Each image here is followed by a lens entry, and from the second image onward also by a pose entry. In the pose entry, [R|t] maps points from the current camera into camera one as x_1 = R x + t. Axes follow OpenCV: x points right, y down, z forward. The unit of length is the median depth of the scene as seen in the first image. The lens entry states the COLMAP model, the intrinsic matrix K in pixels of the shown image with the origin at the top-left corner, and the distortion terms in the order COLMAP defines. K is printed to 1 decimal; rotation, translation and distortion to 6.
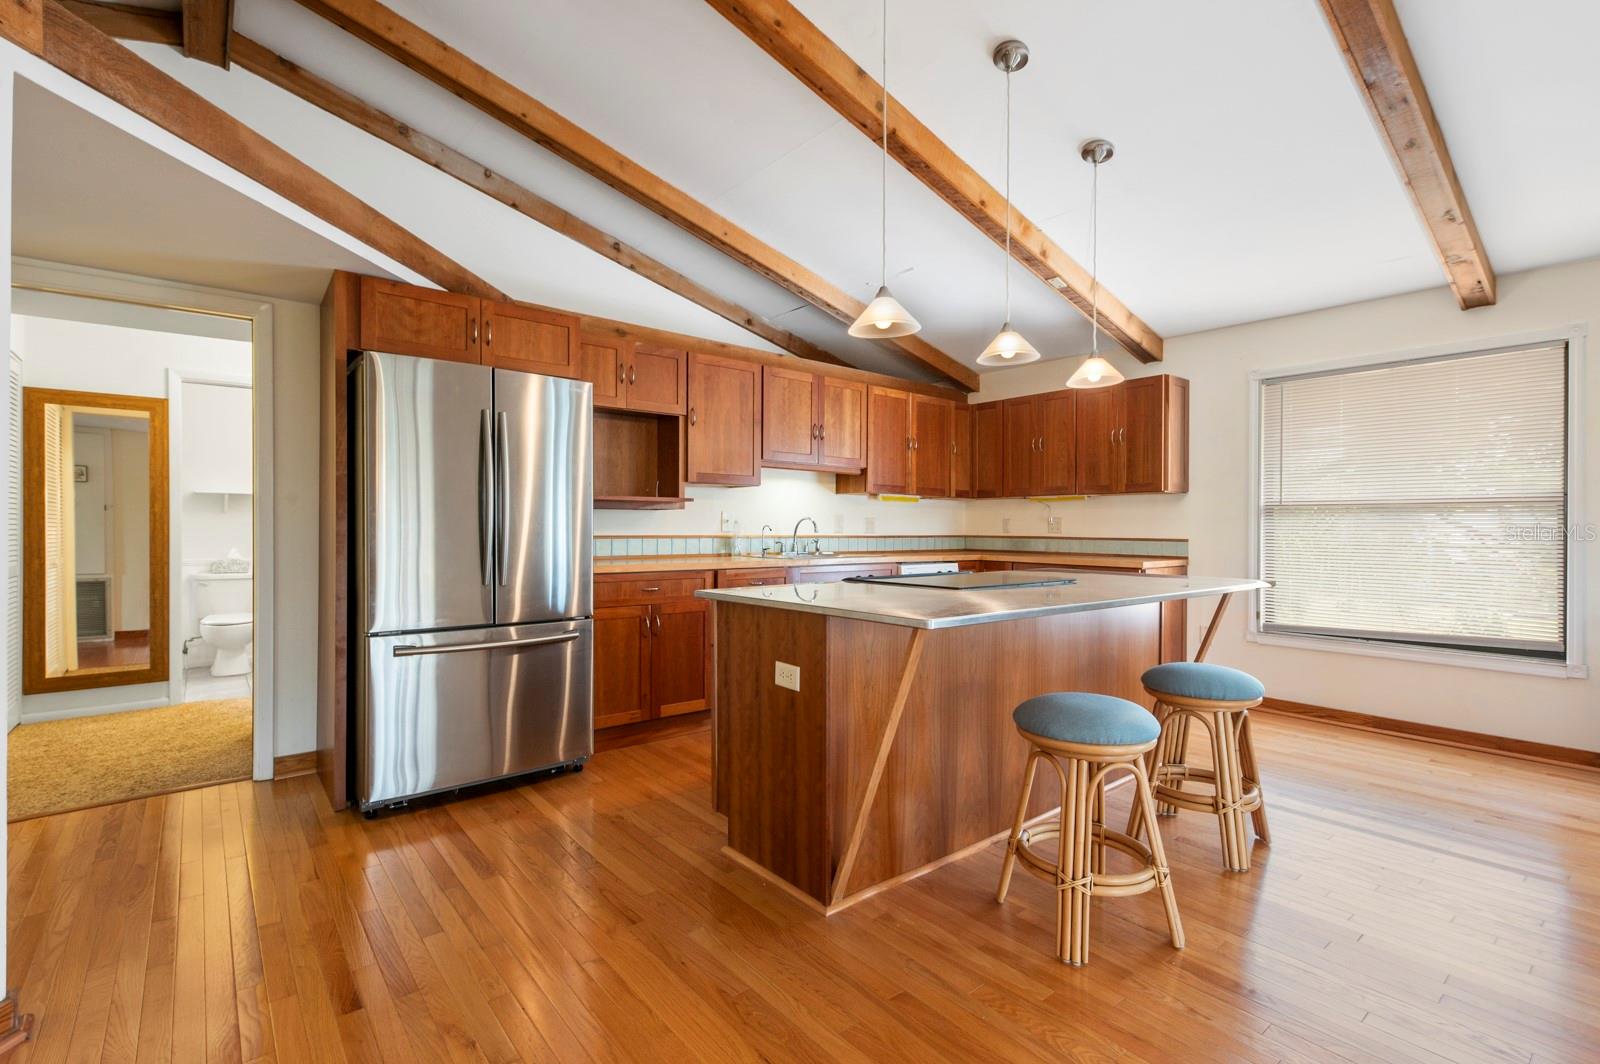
lens RADIAL K [[708.2, 0, 797.1], [0, 708.2, 532.1], [0, 0, 1]] dist [0.001536, 0.000354]
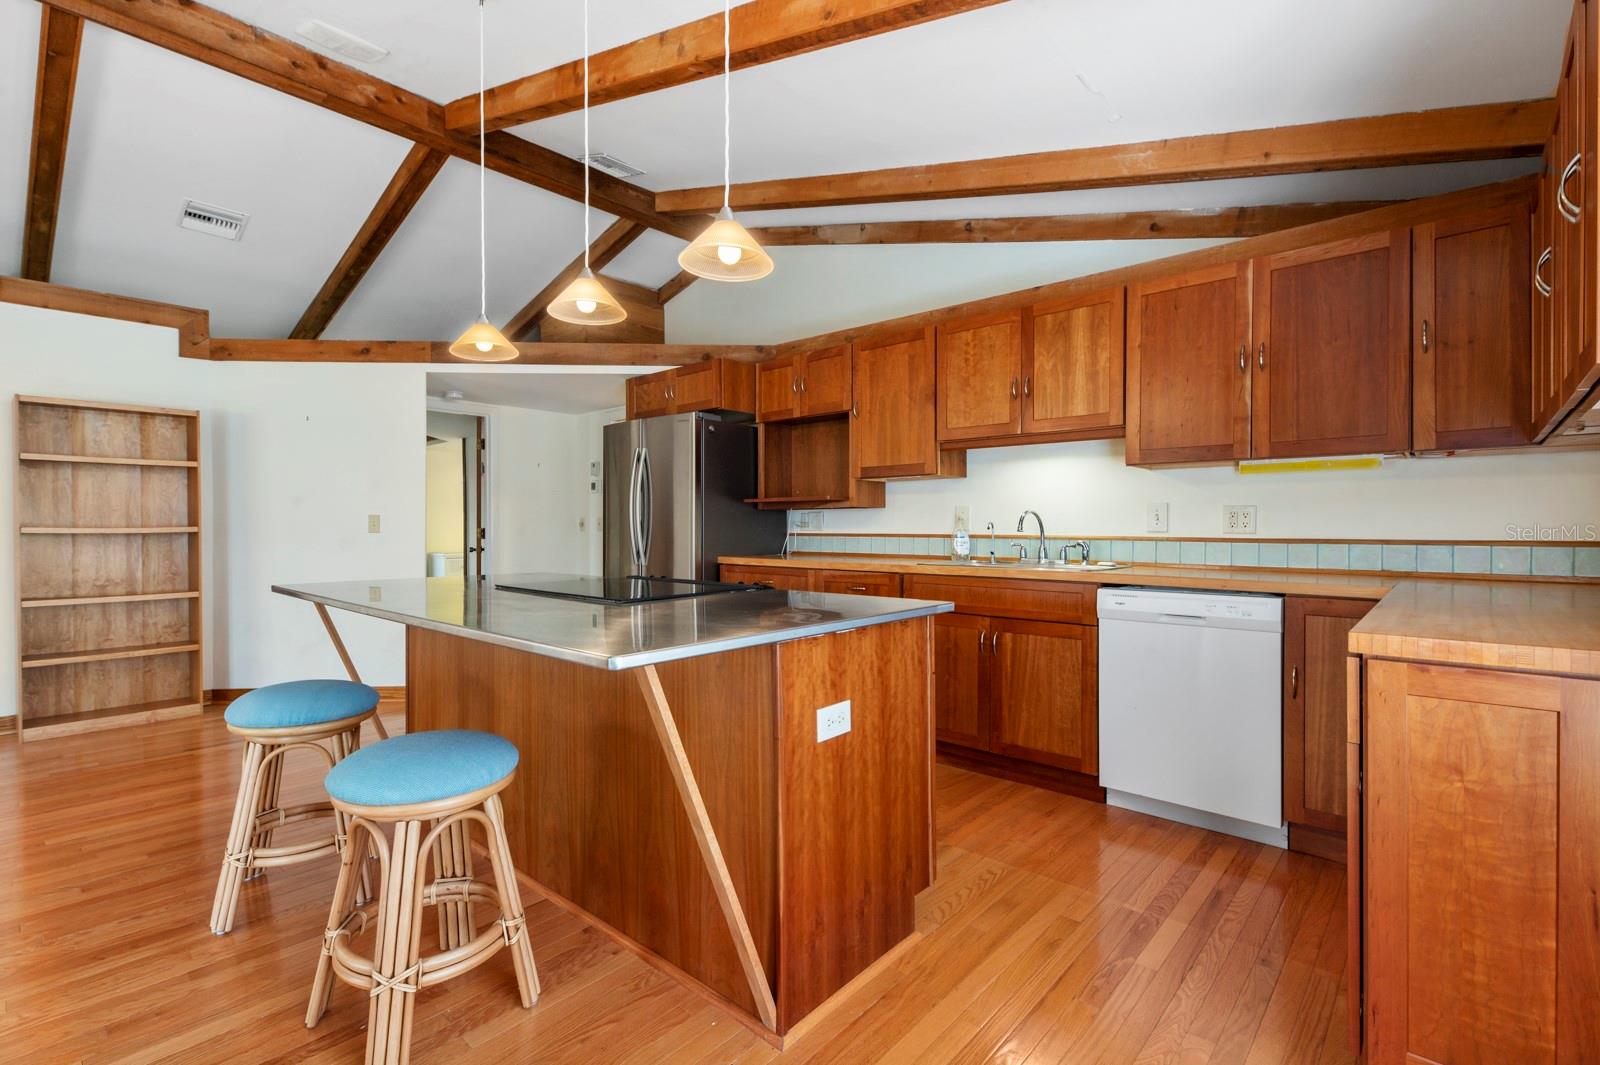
lens RADIAL K [[708.2, 0, 797.1], [0, 708.2, 532.6], [0, 0, 1]] dist [0.001536, 0.000354]
pose [[0.181450, 0.001132, -0.983400, 0.660987], [-0.001555, 0.999998, 0.000864, 0.001512], [0.983399, 0.001373, 0.181451, 0.636249]]
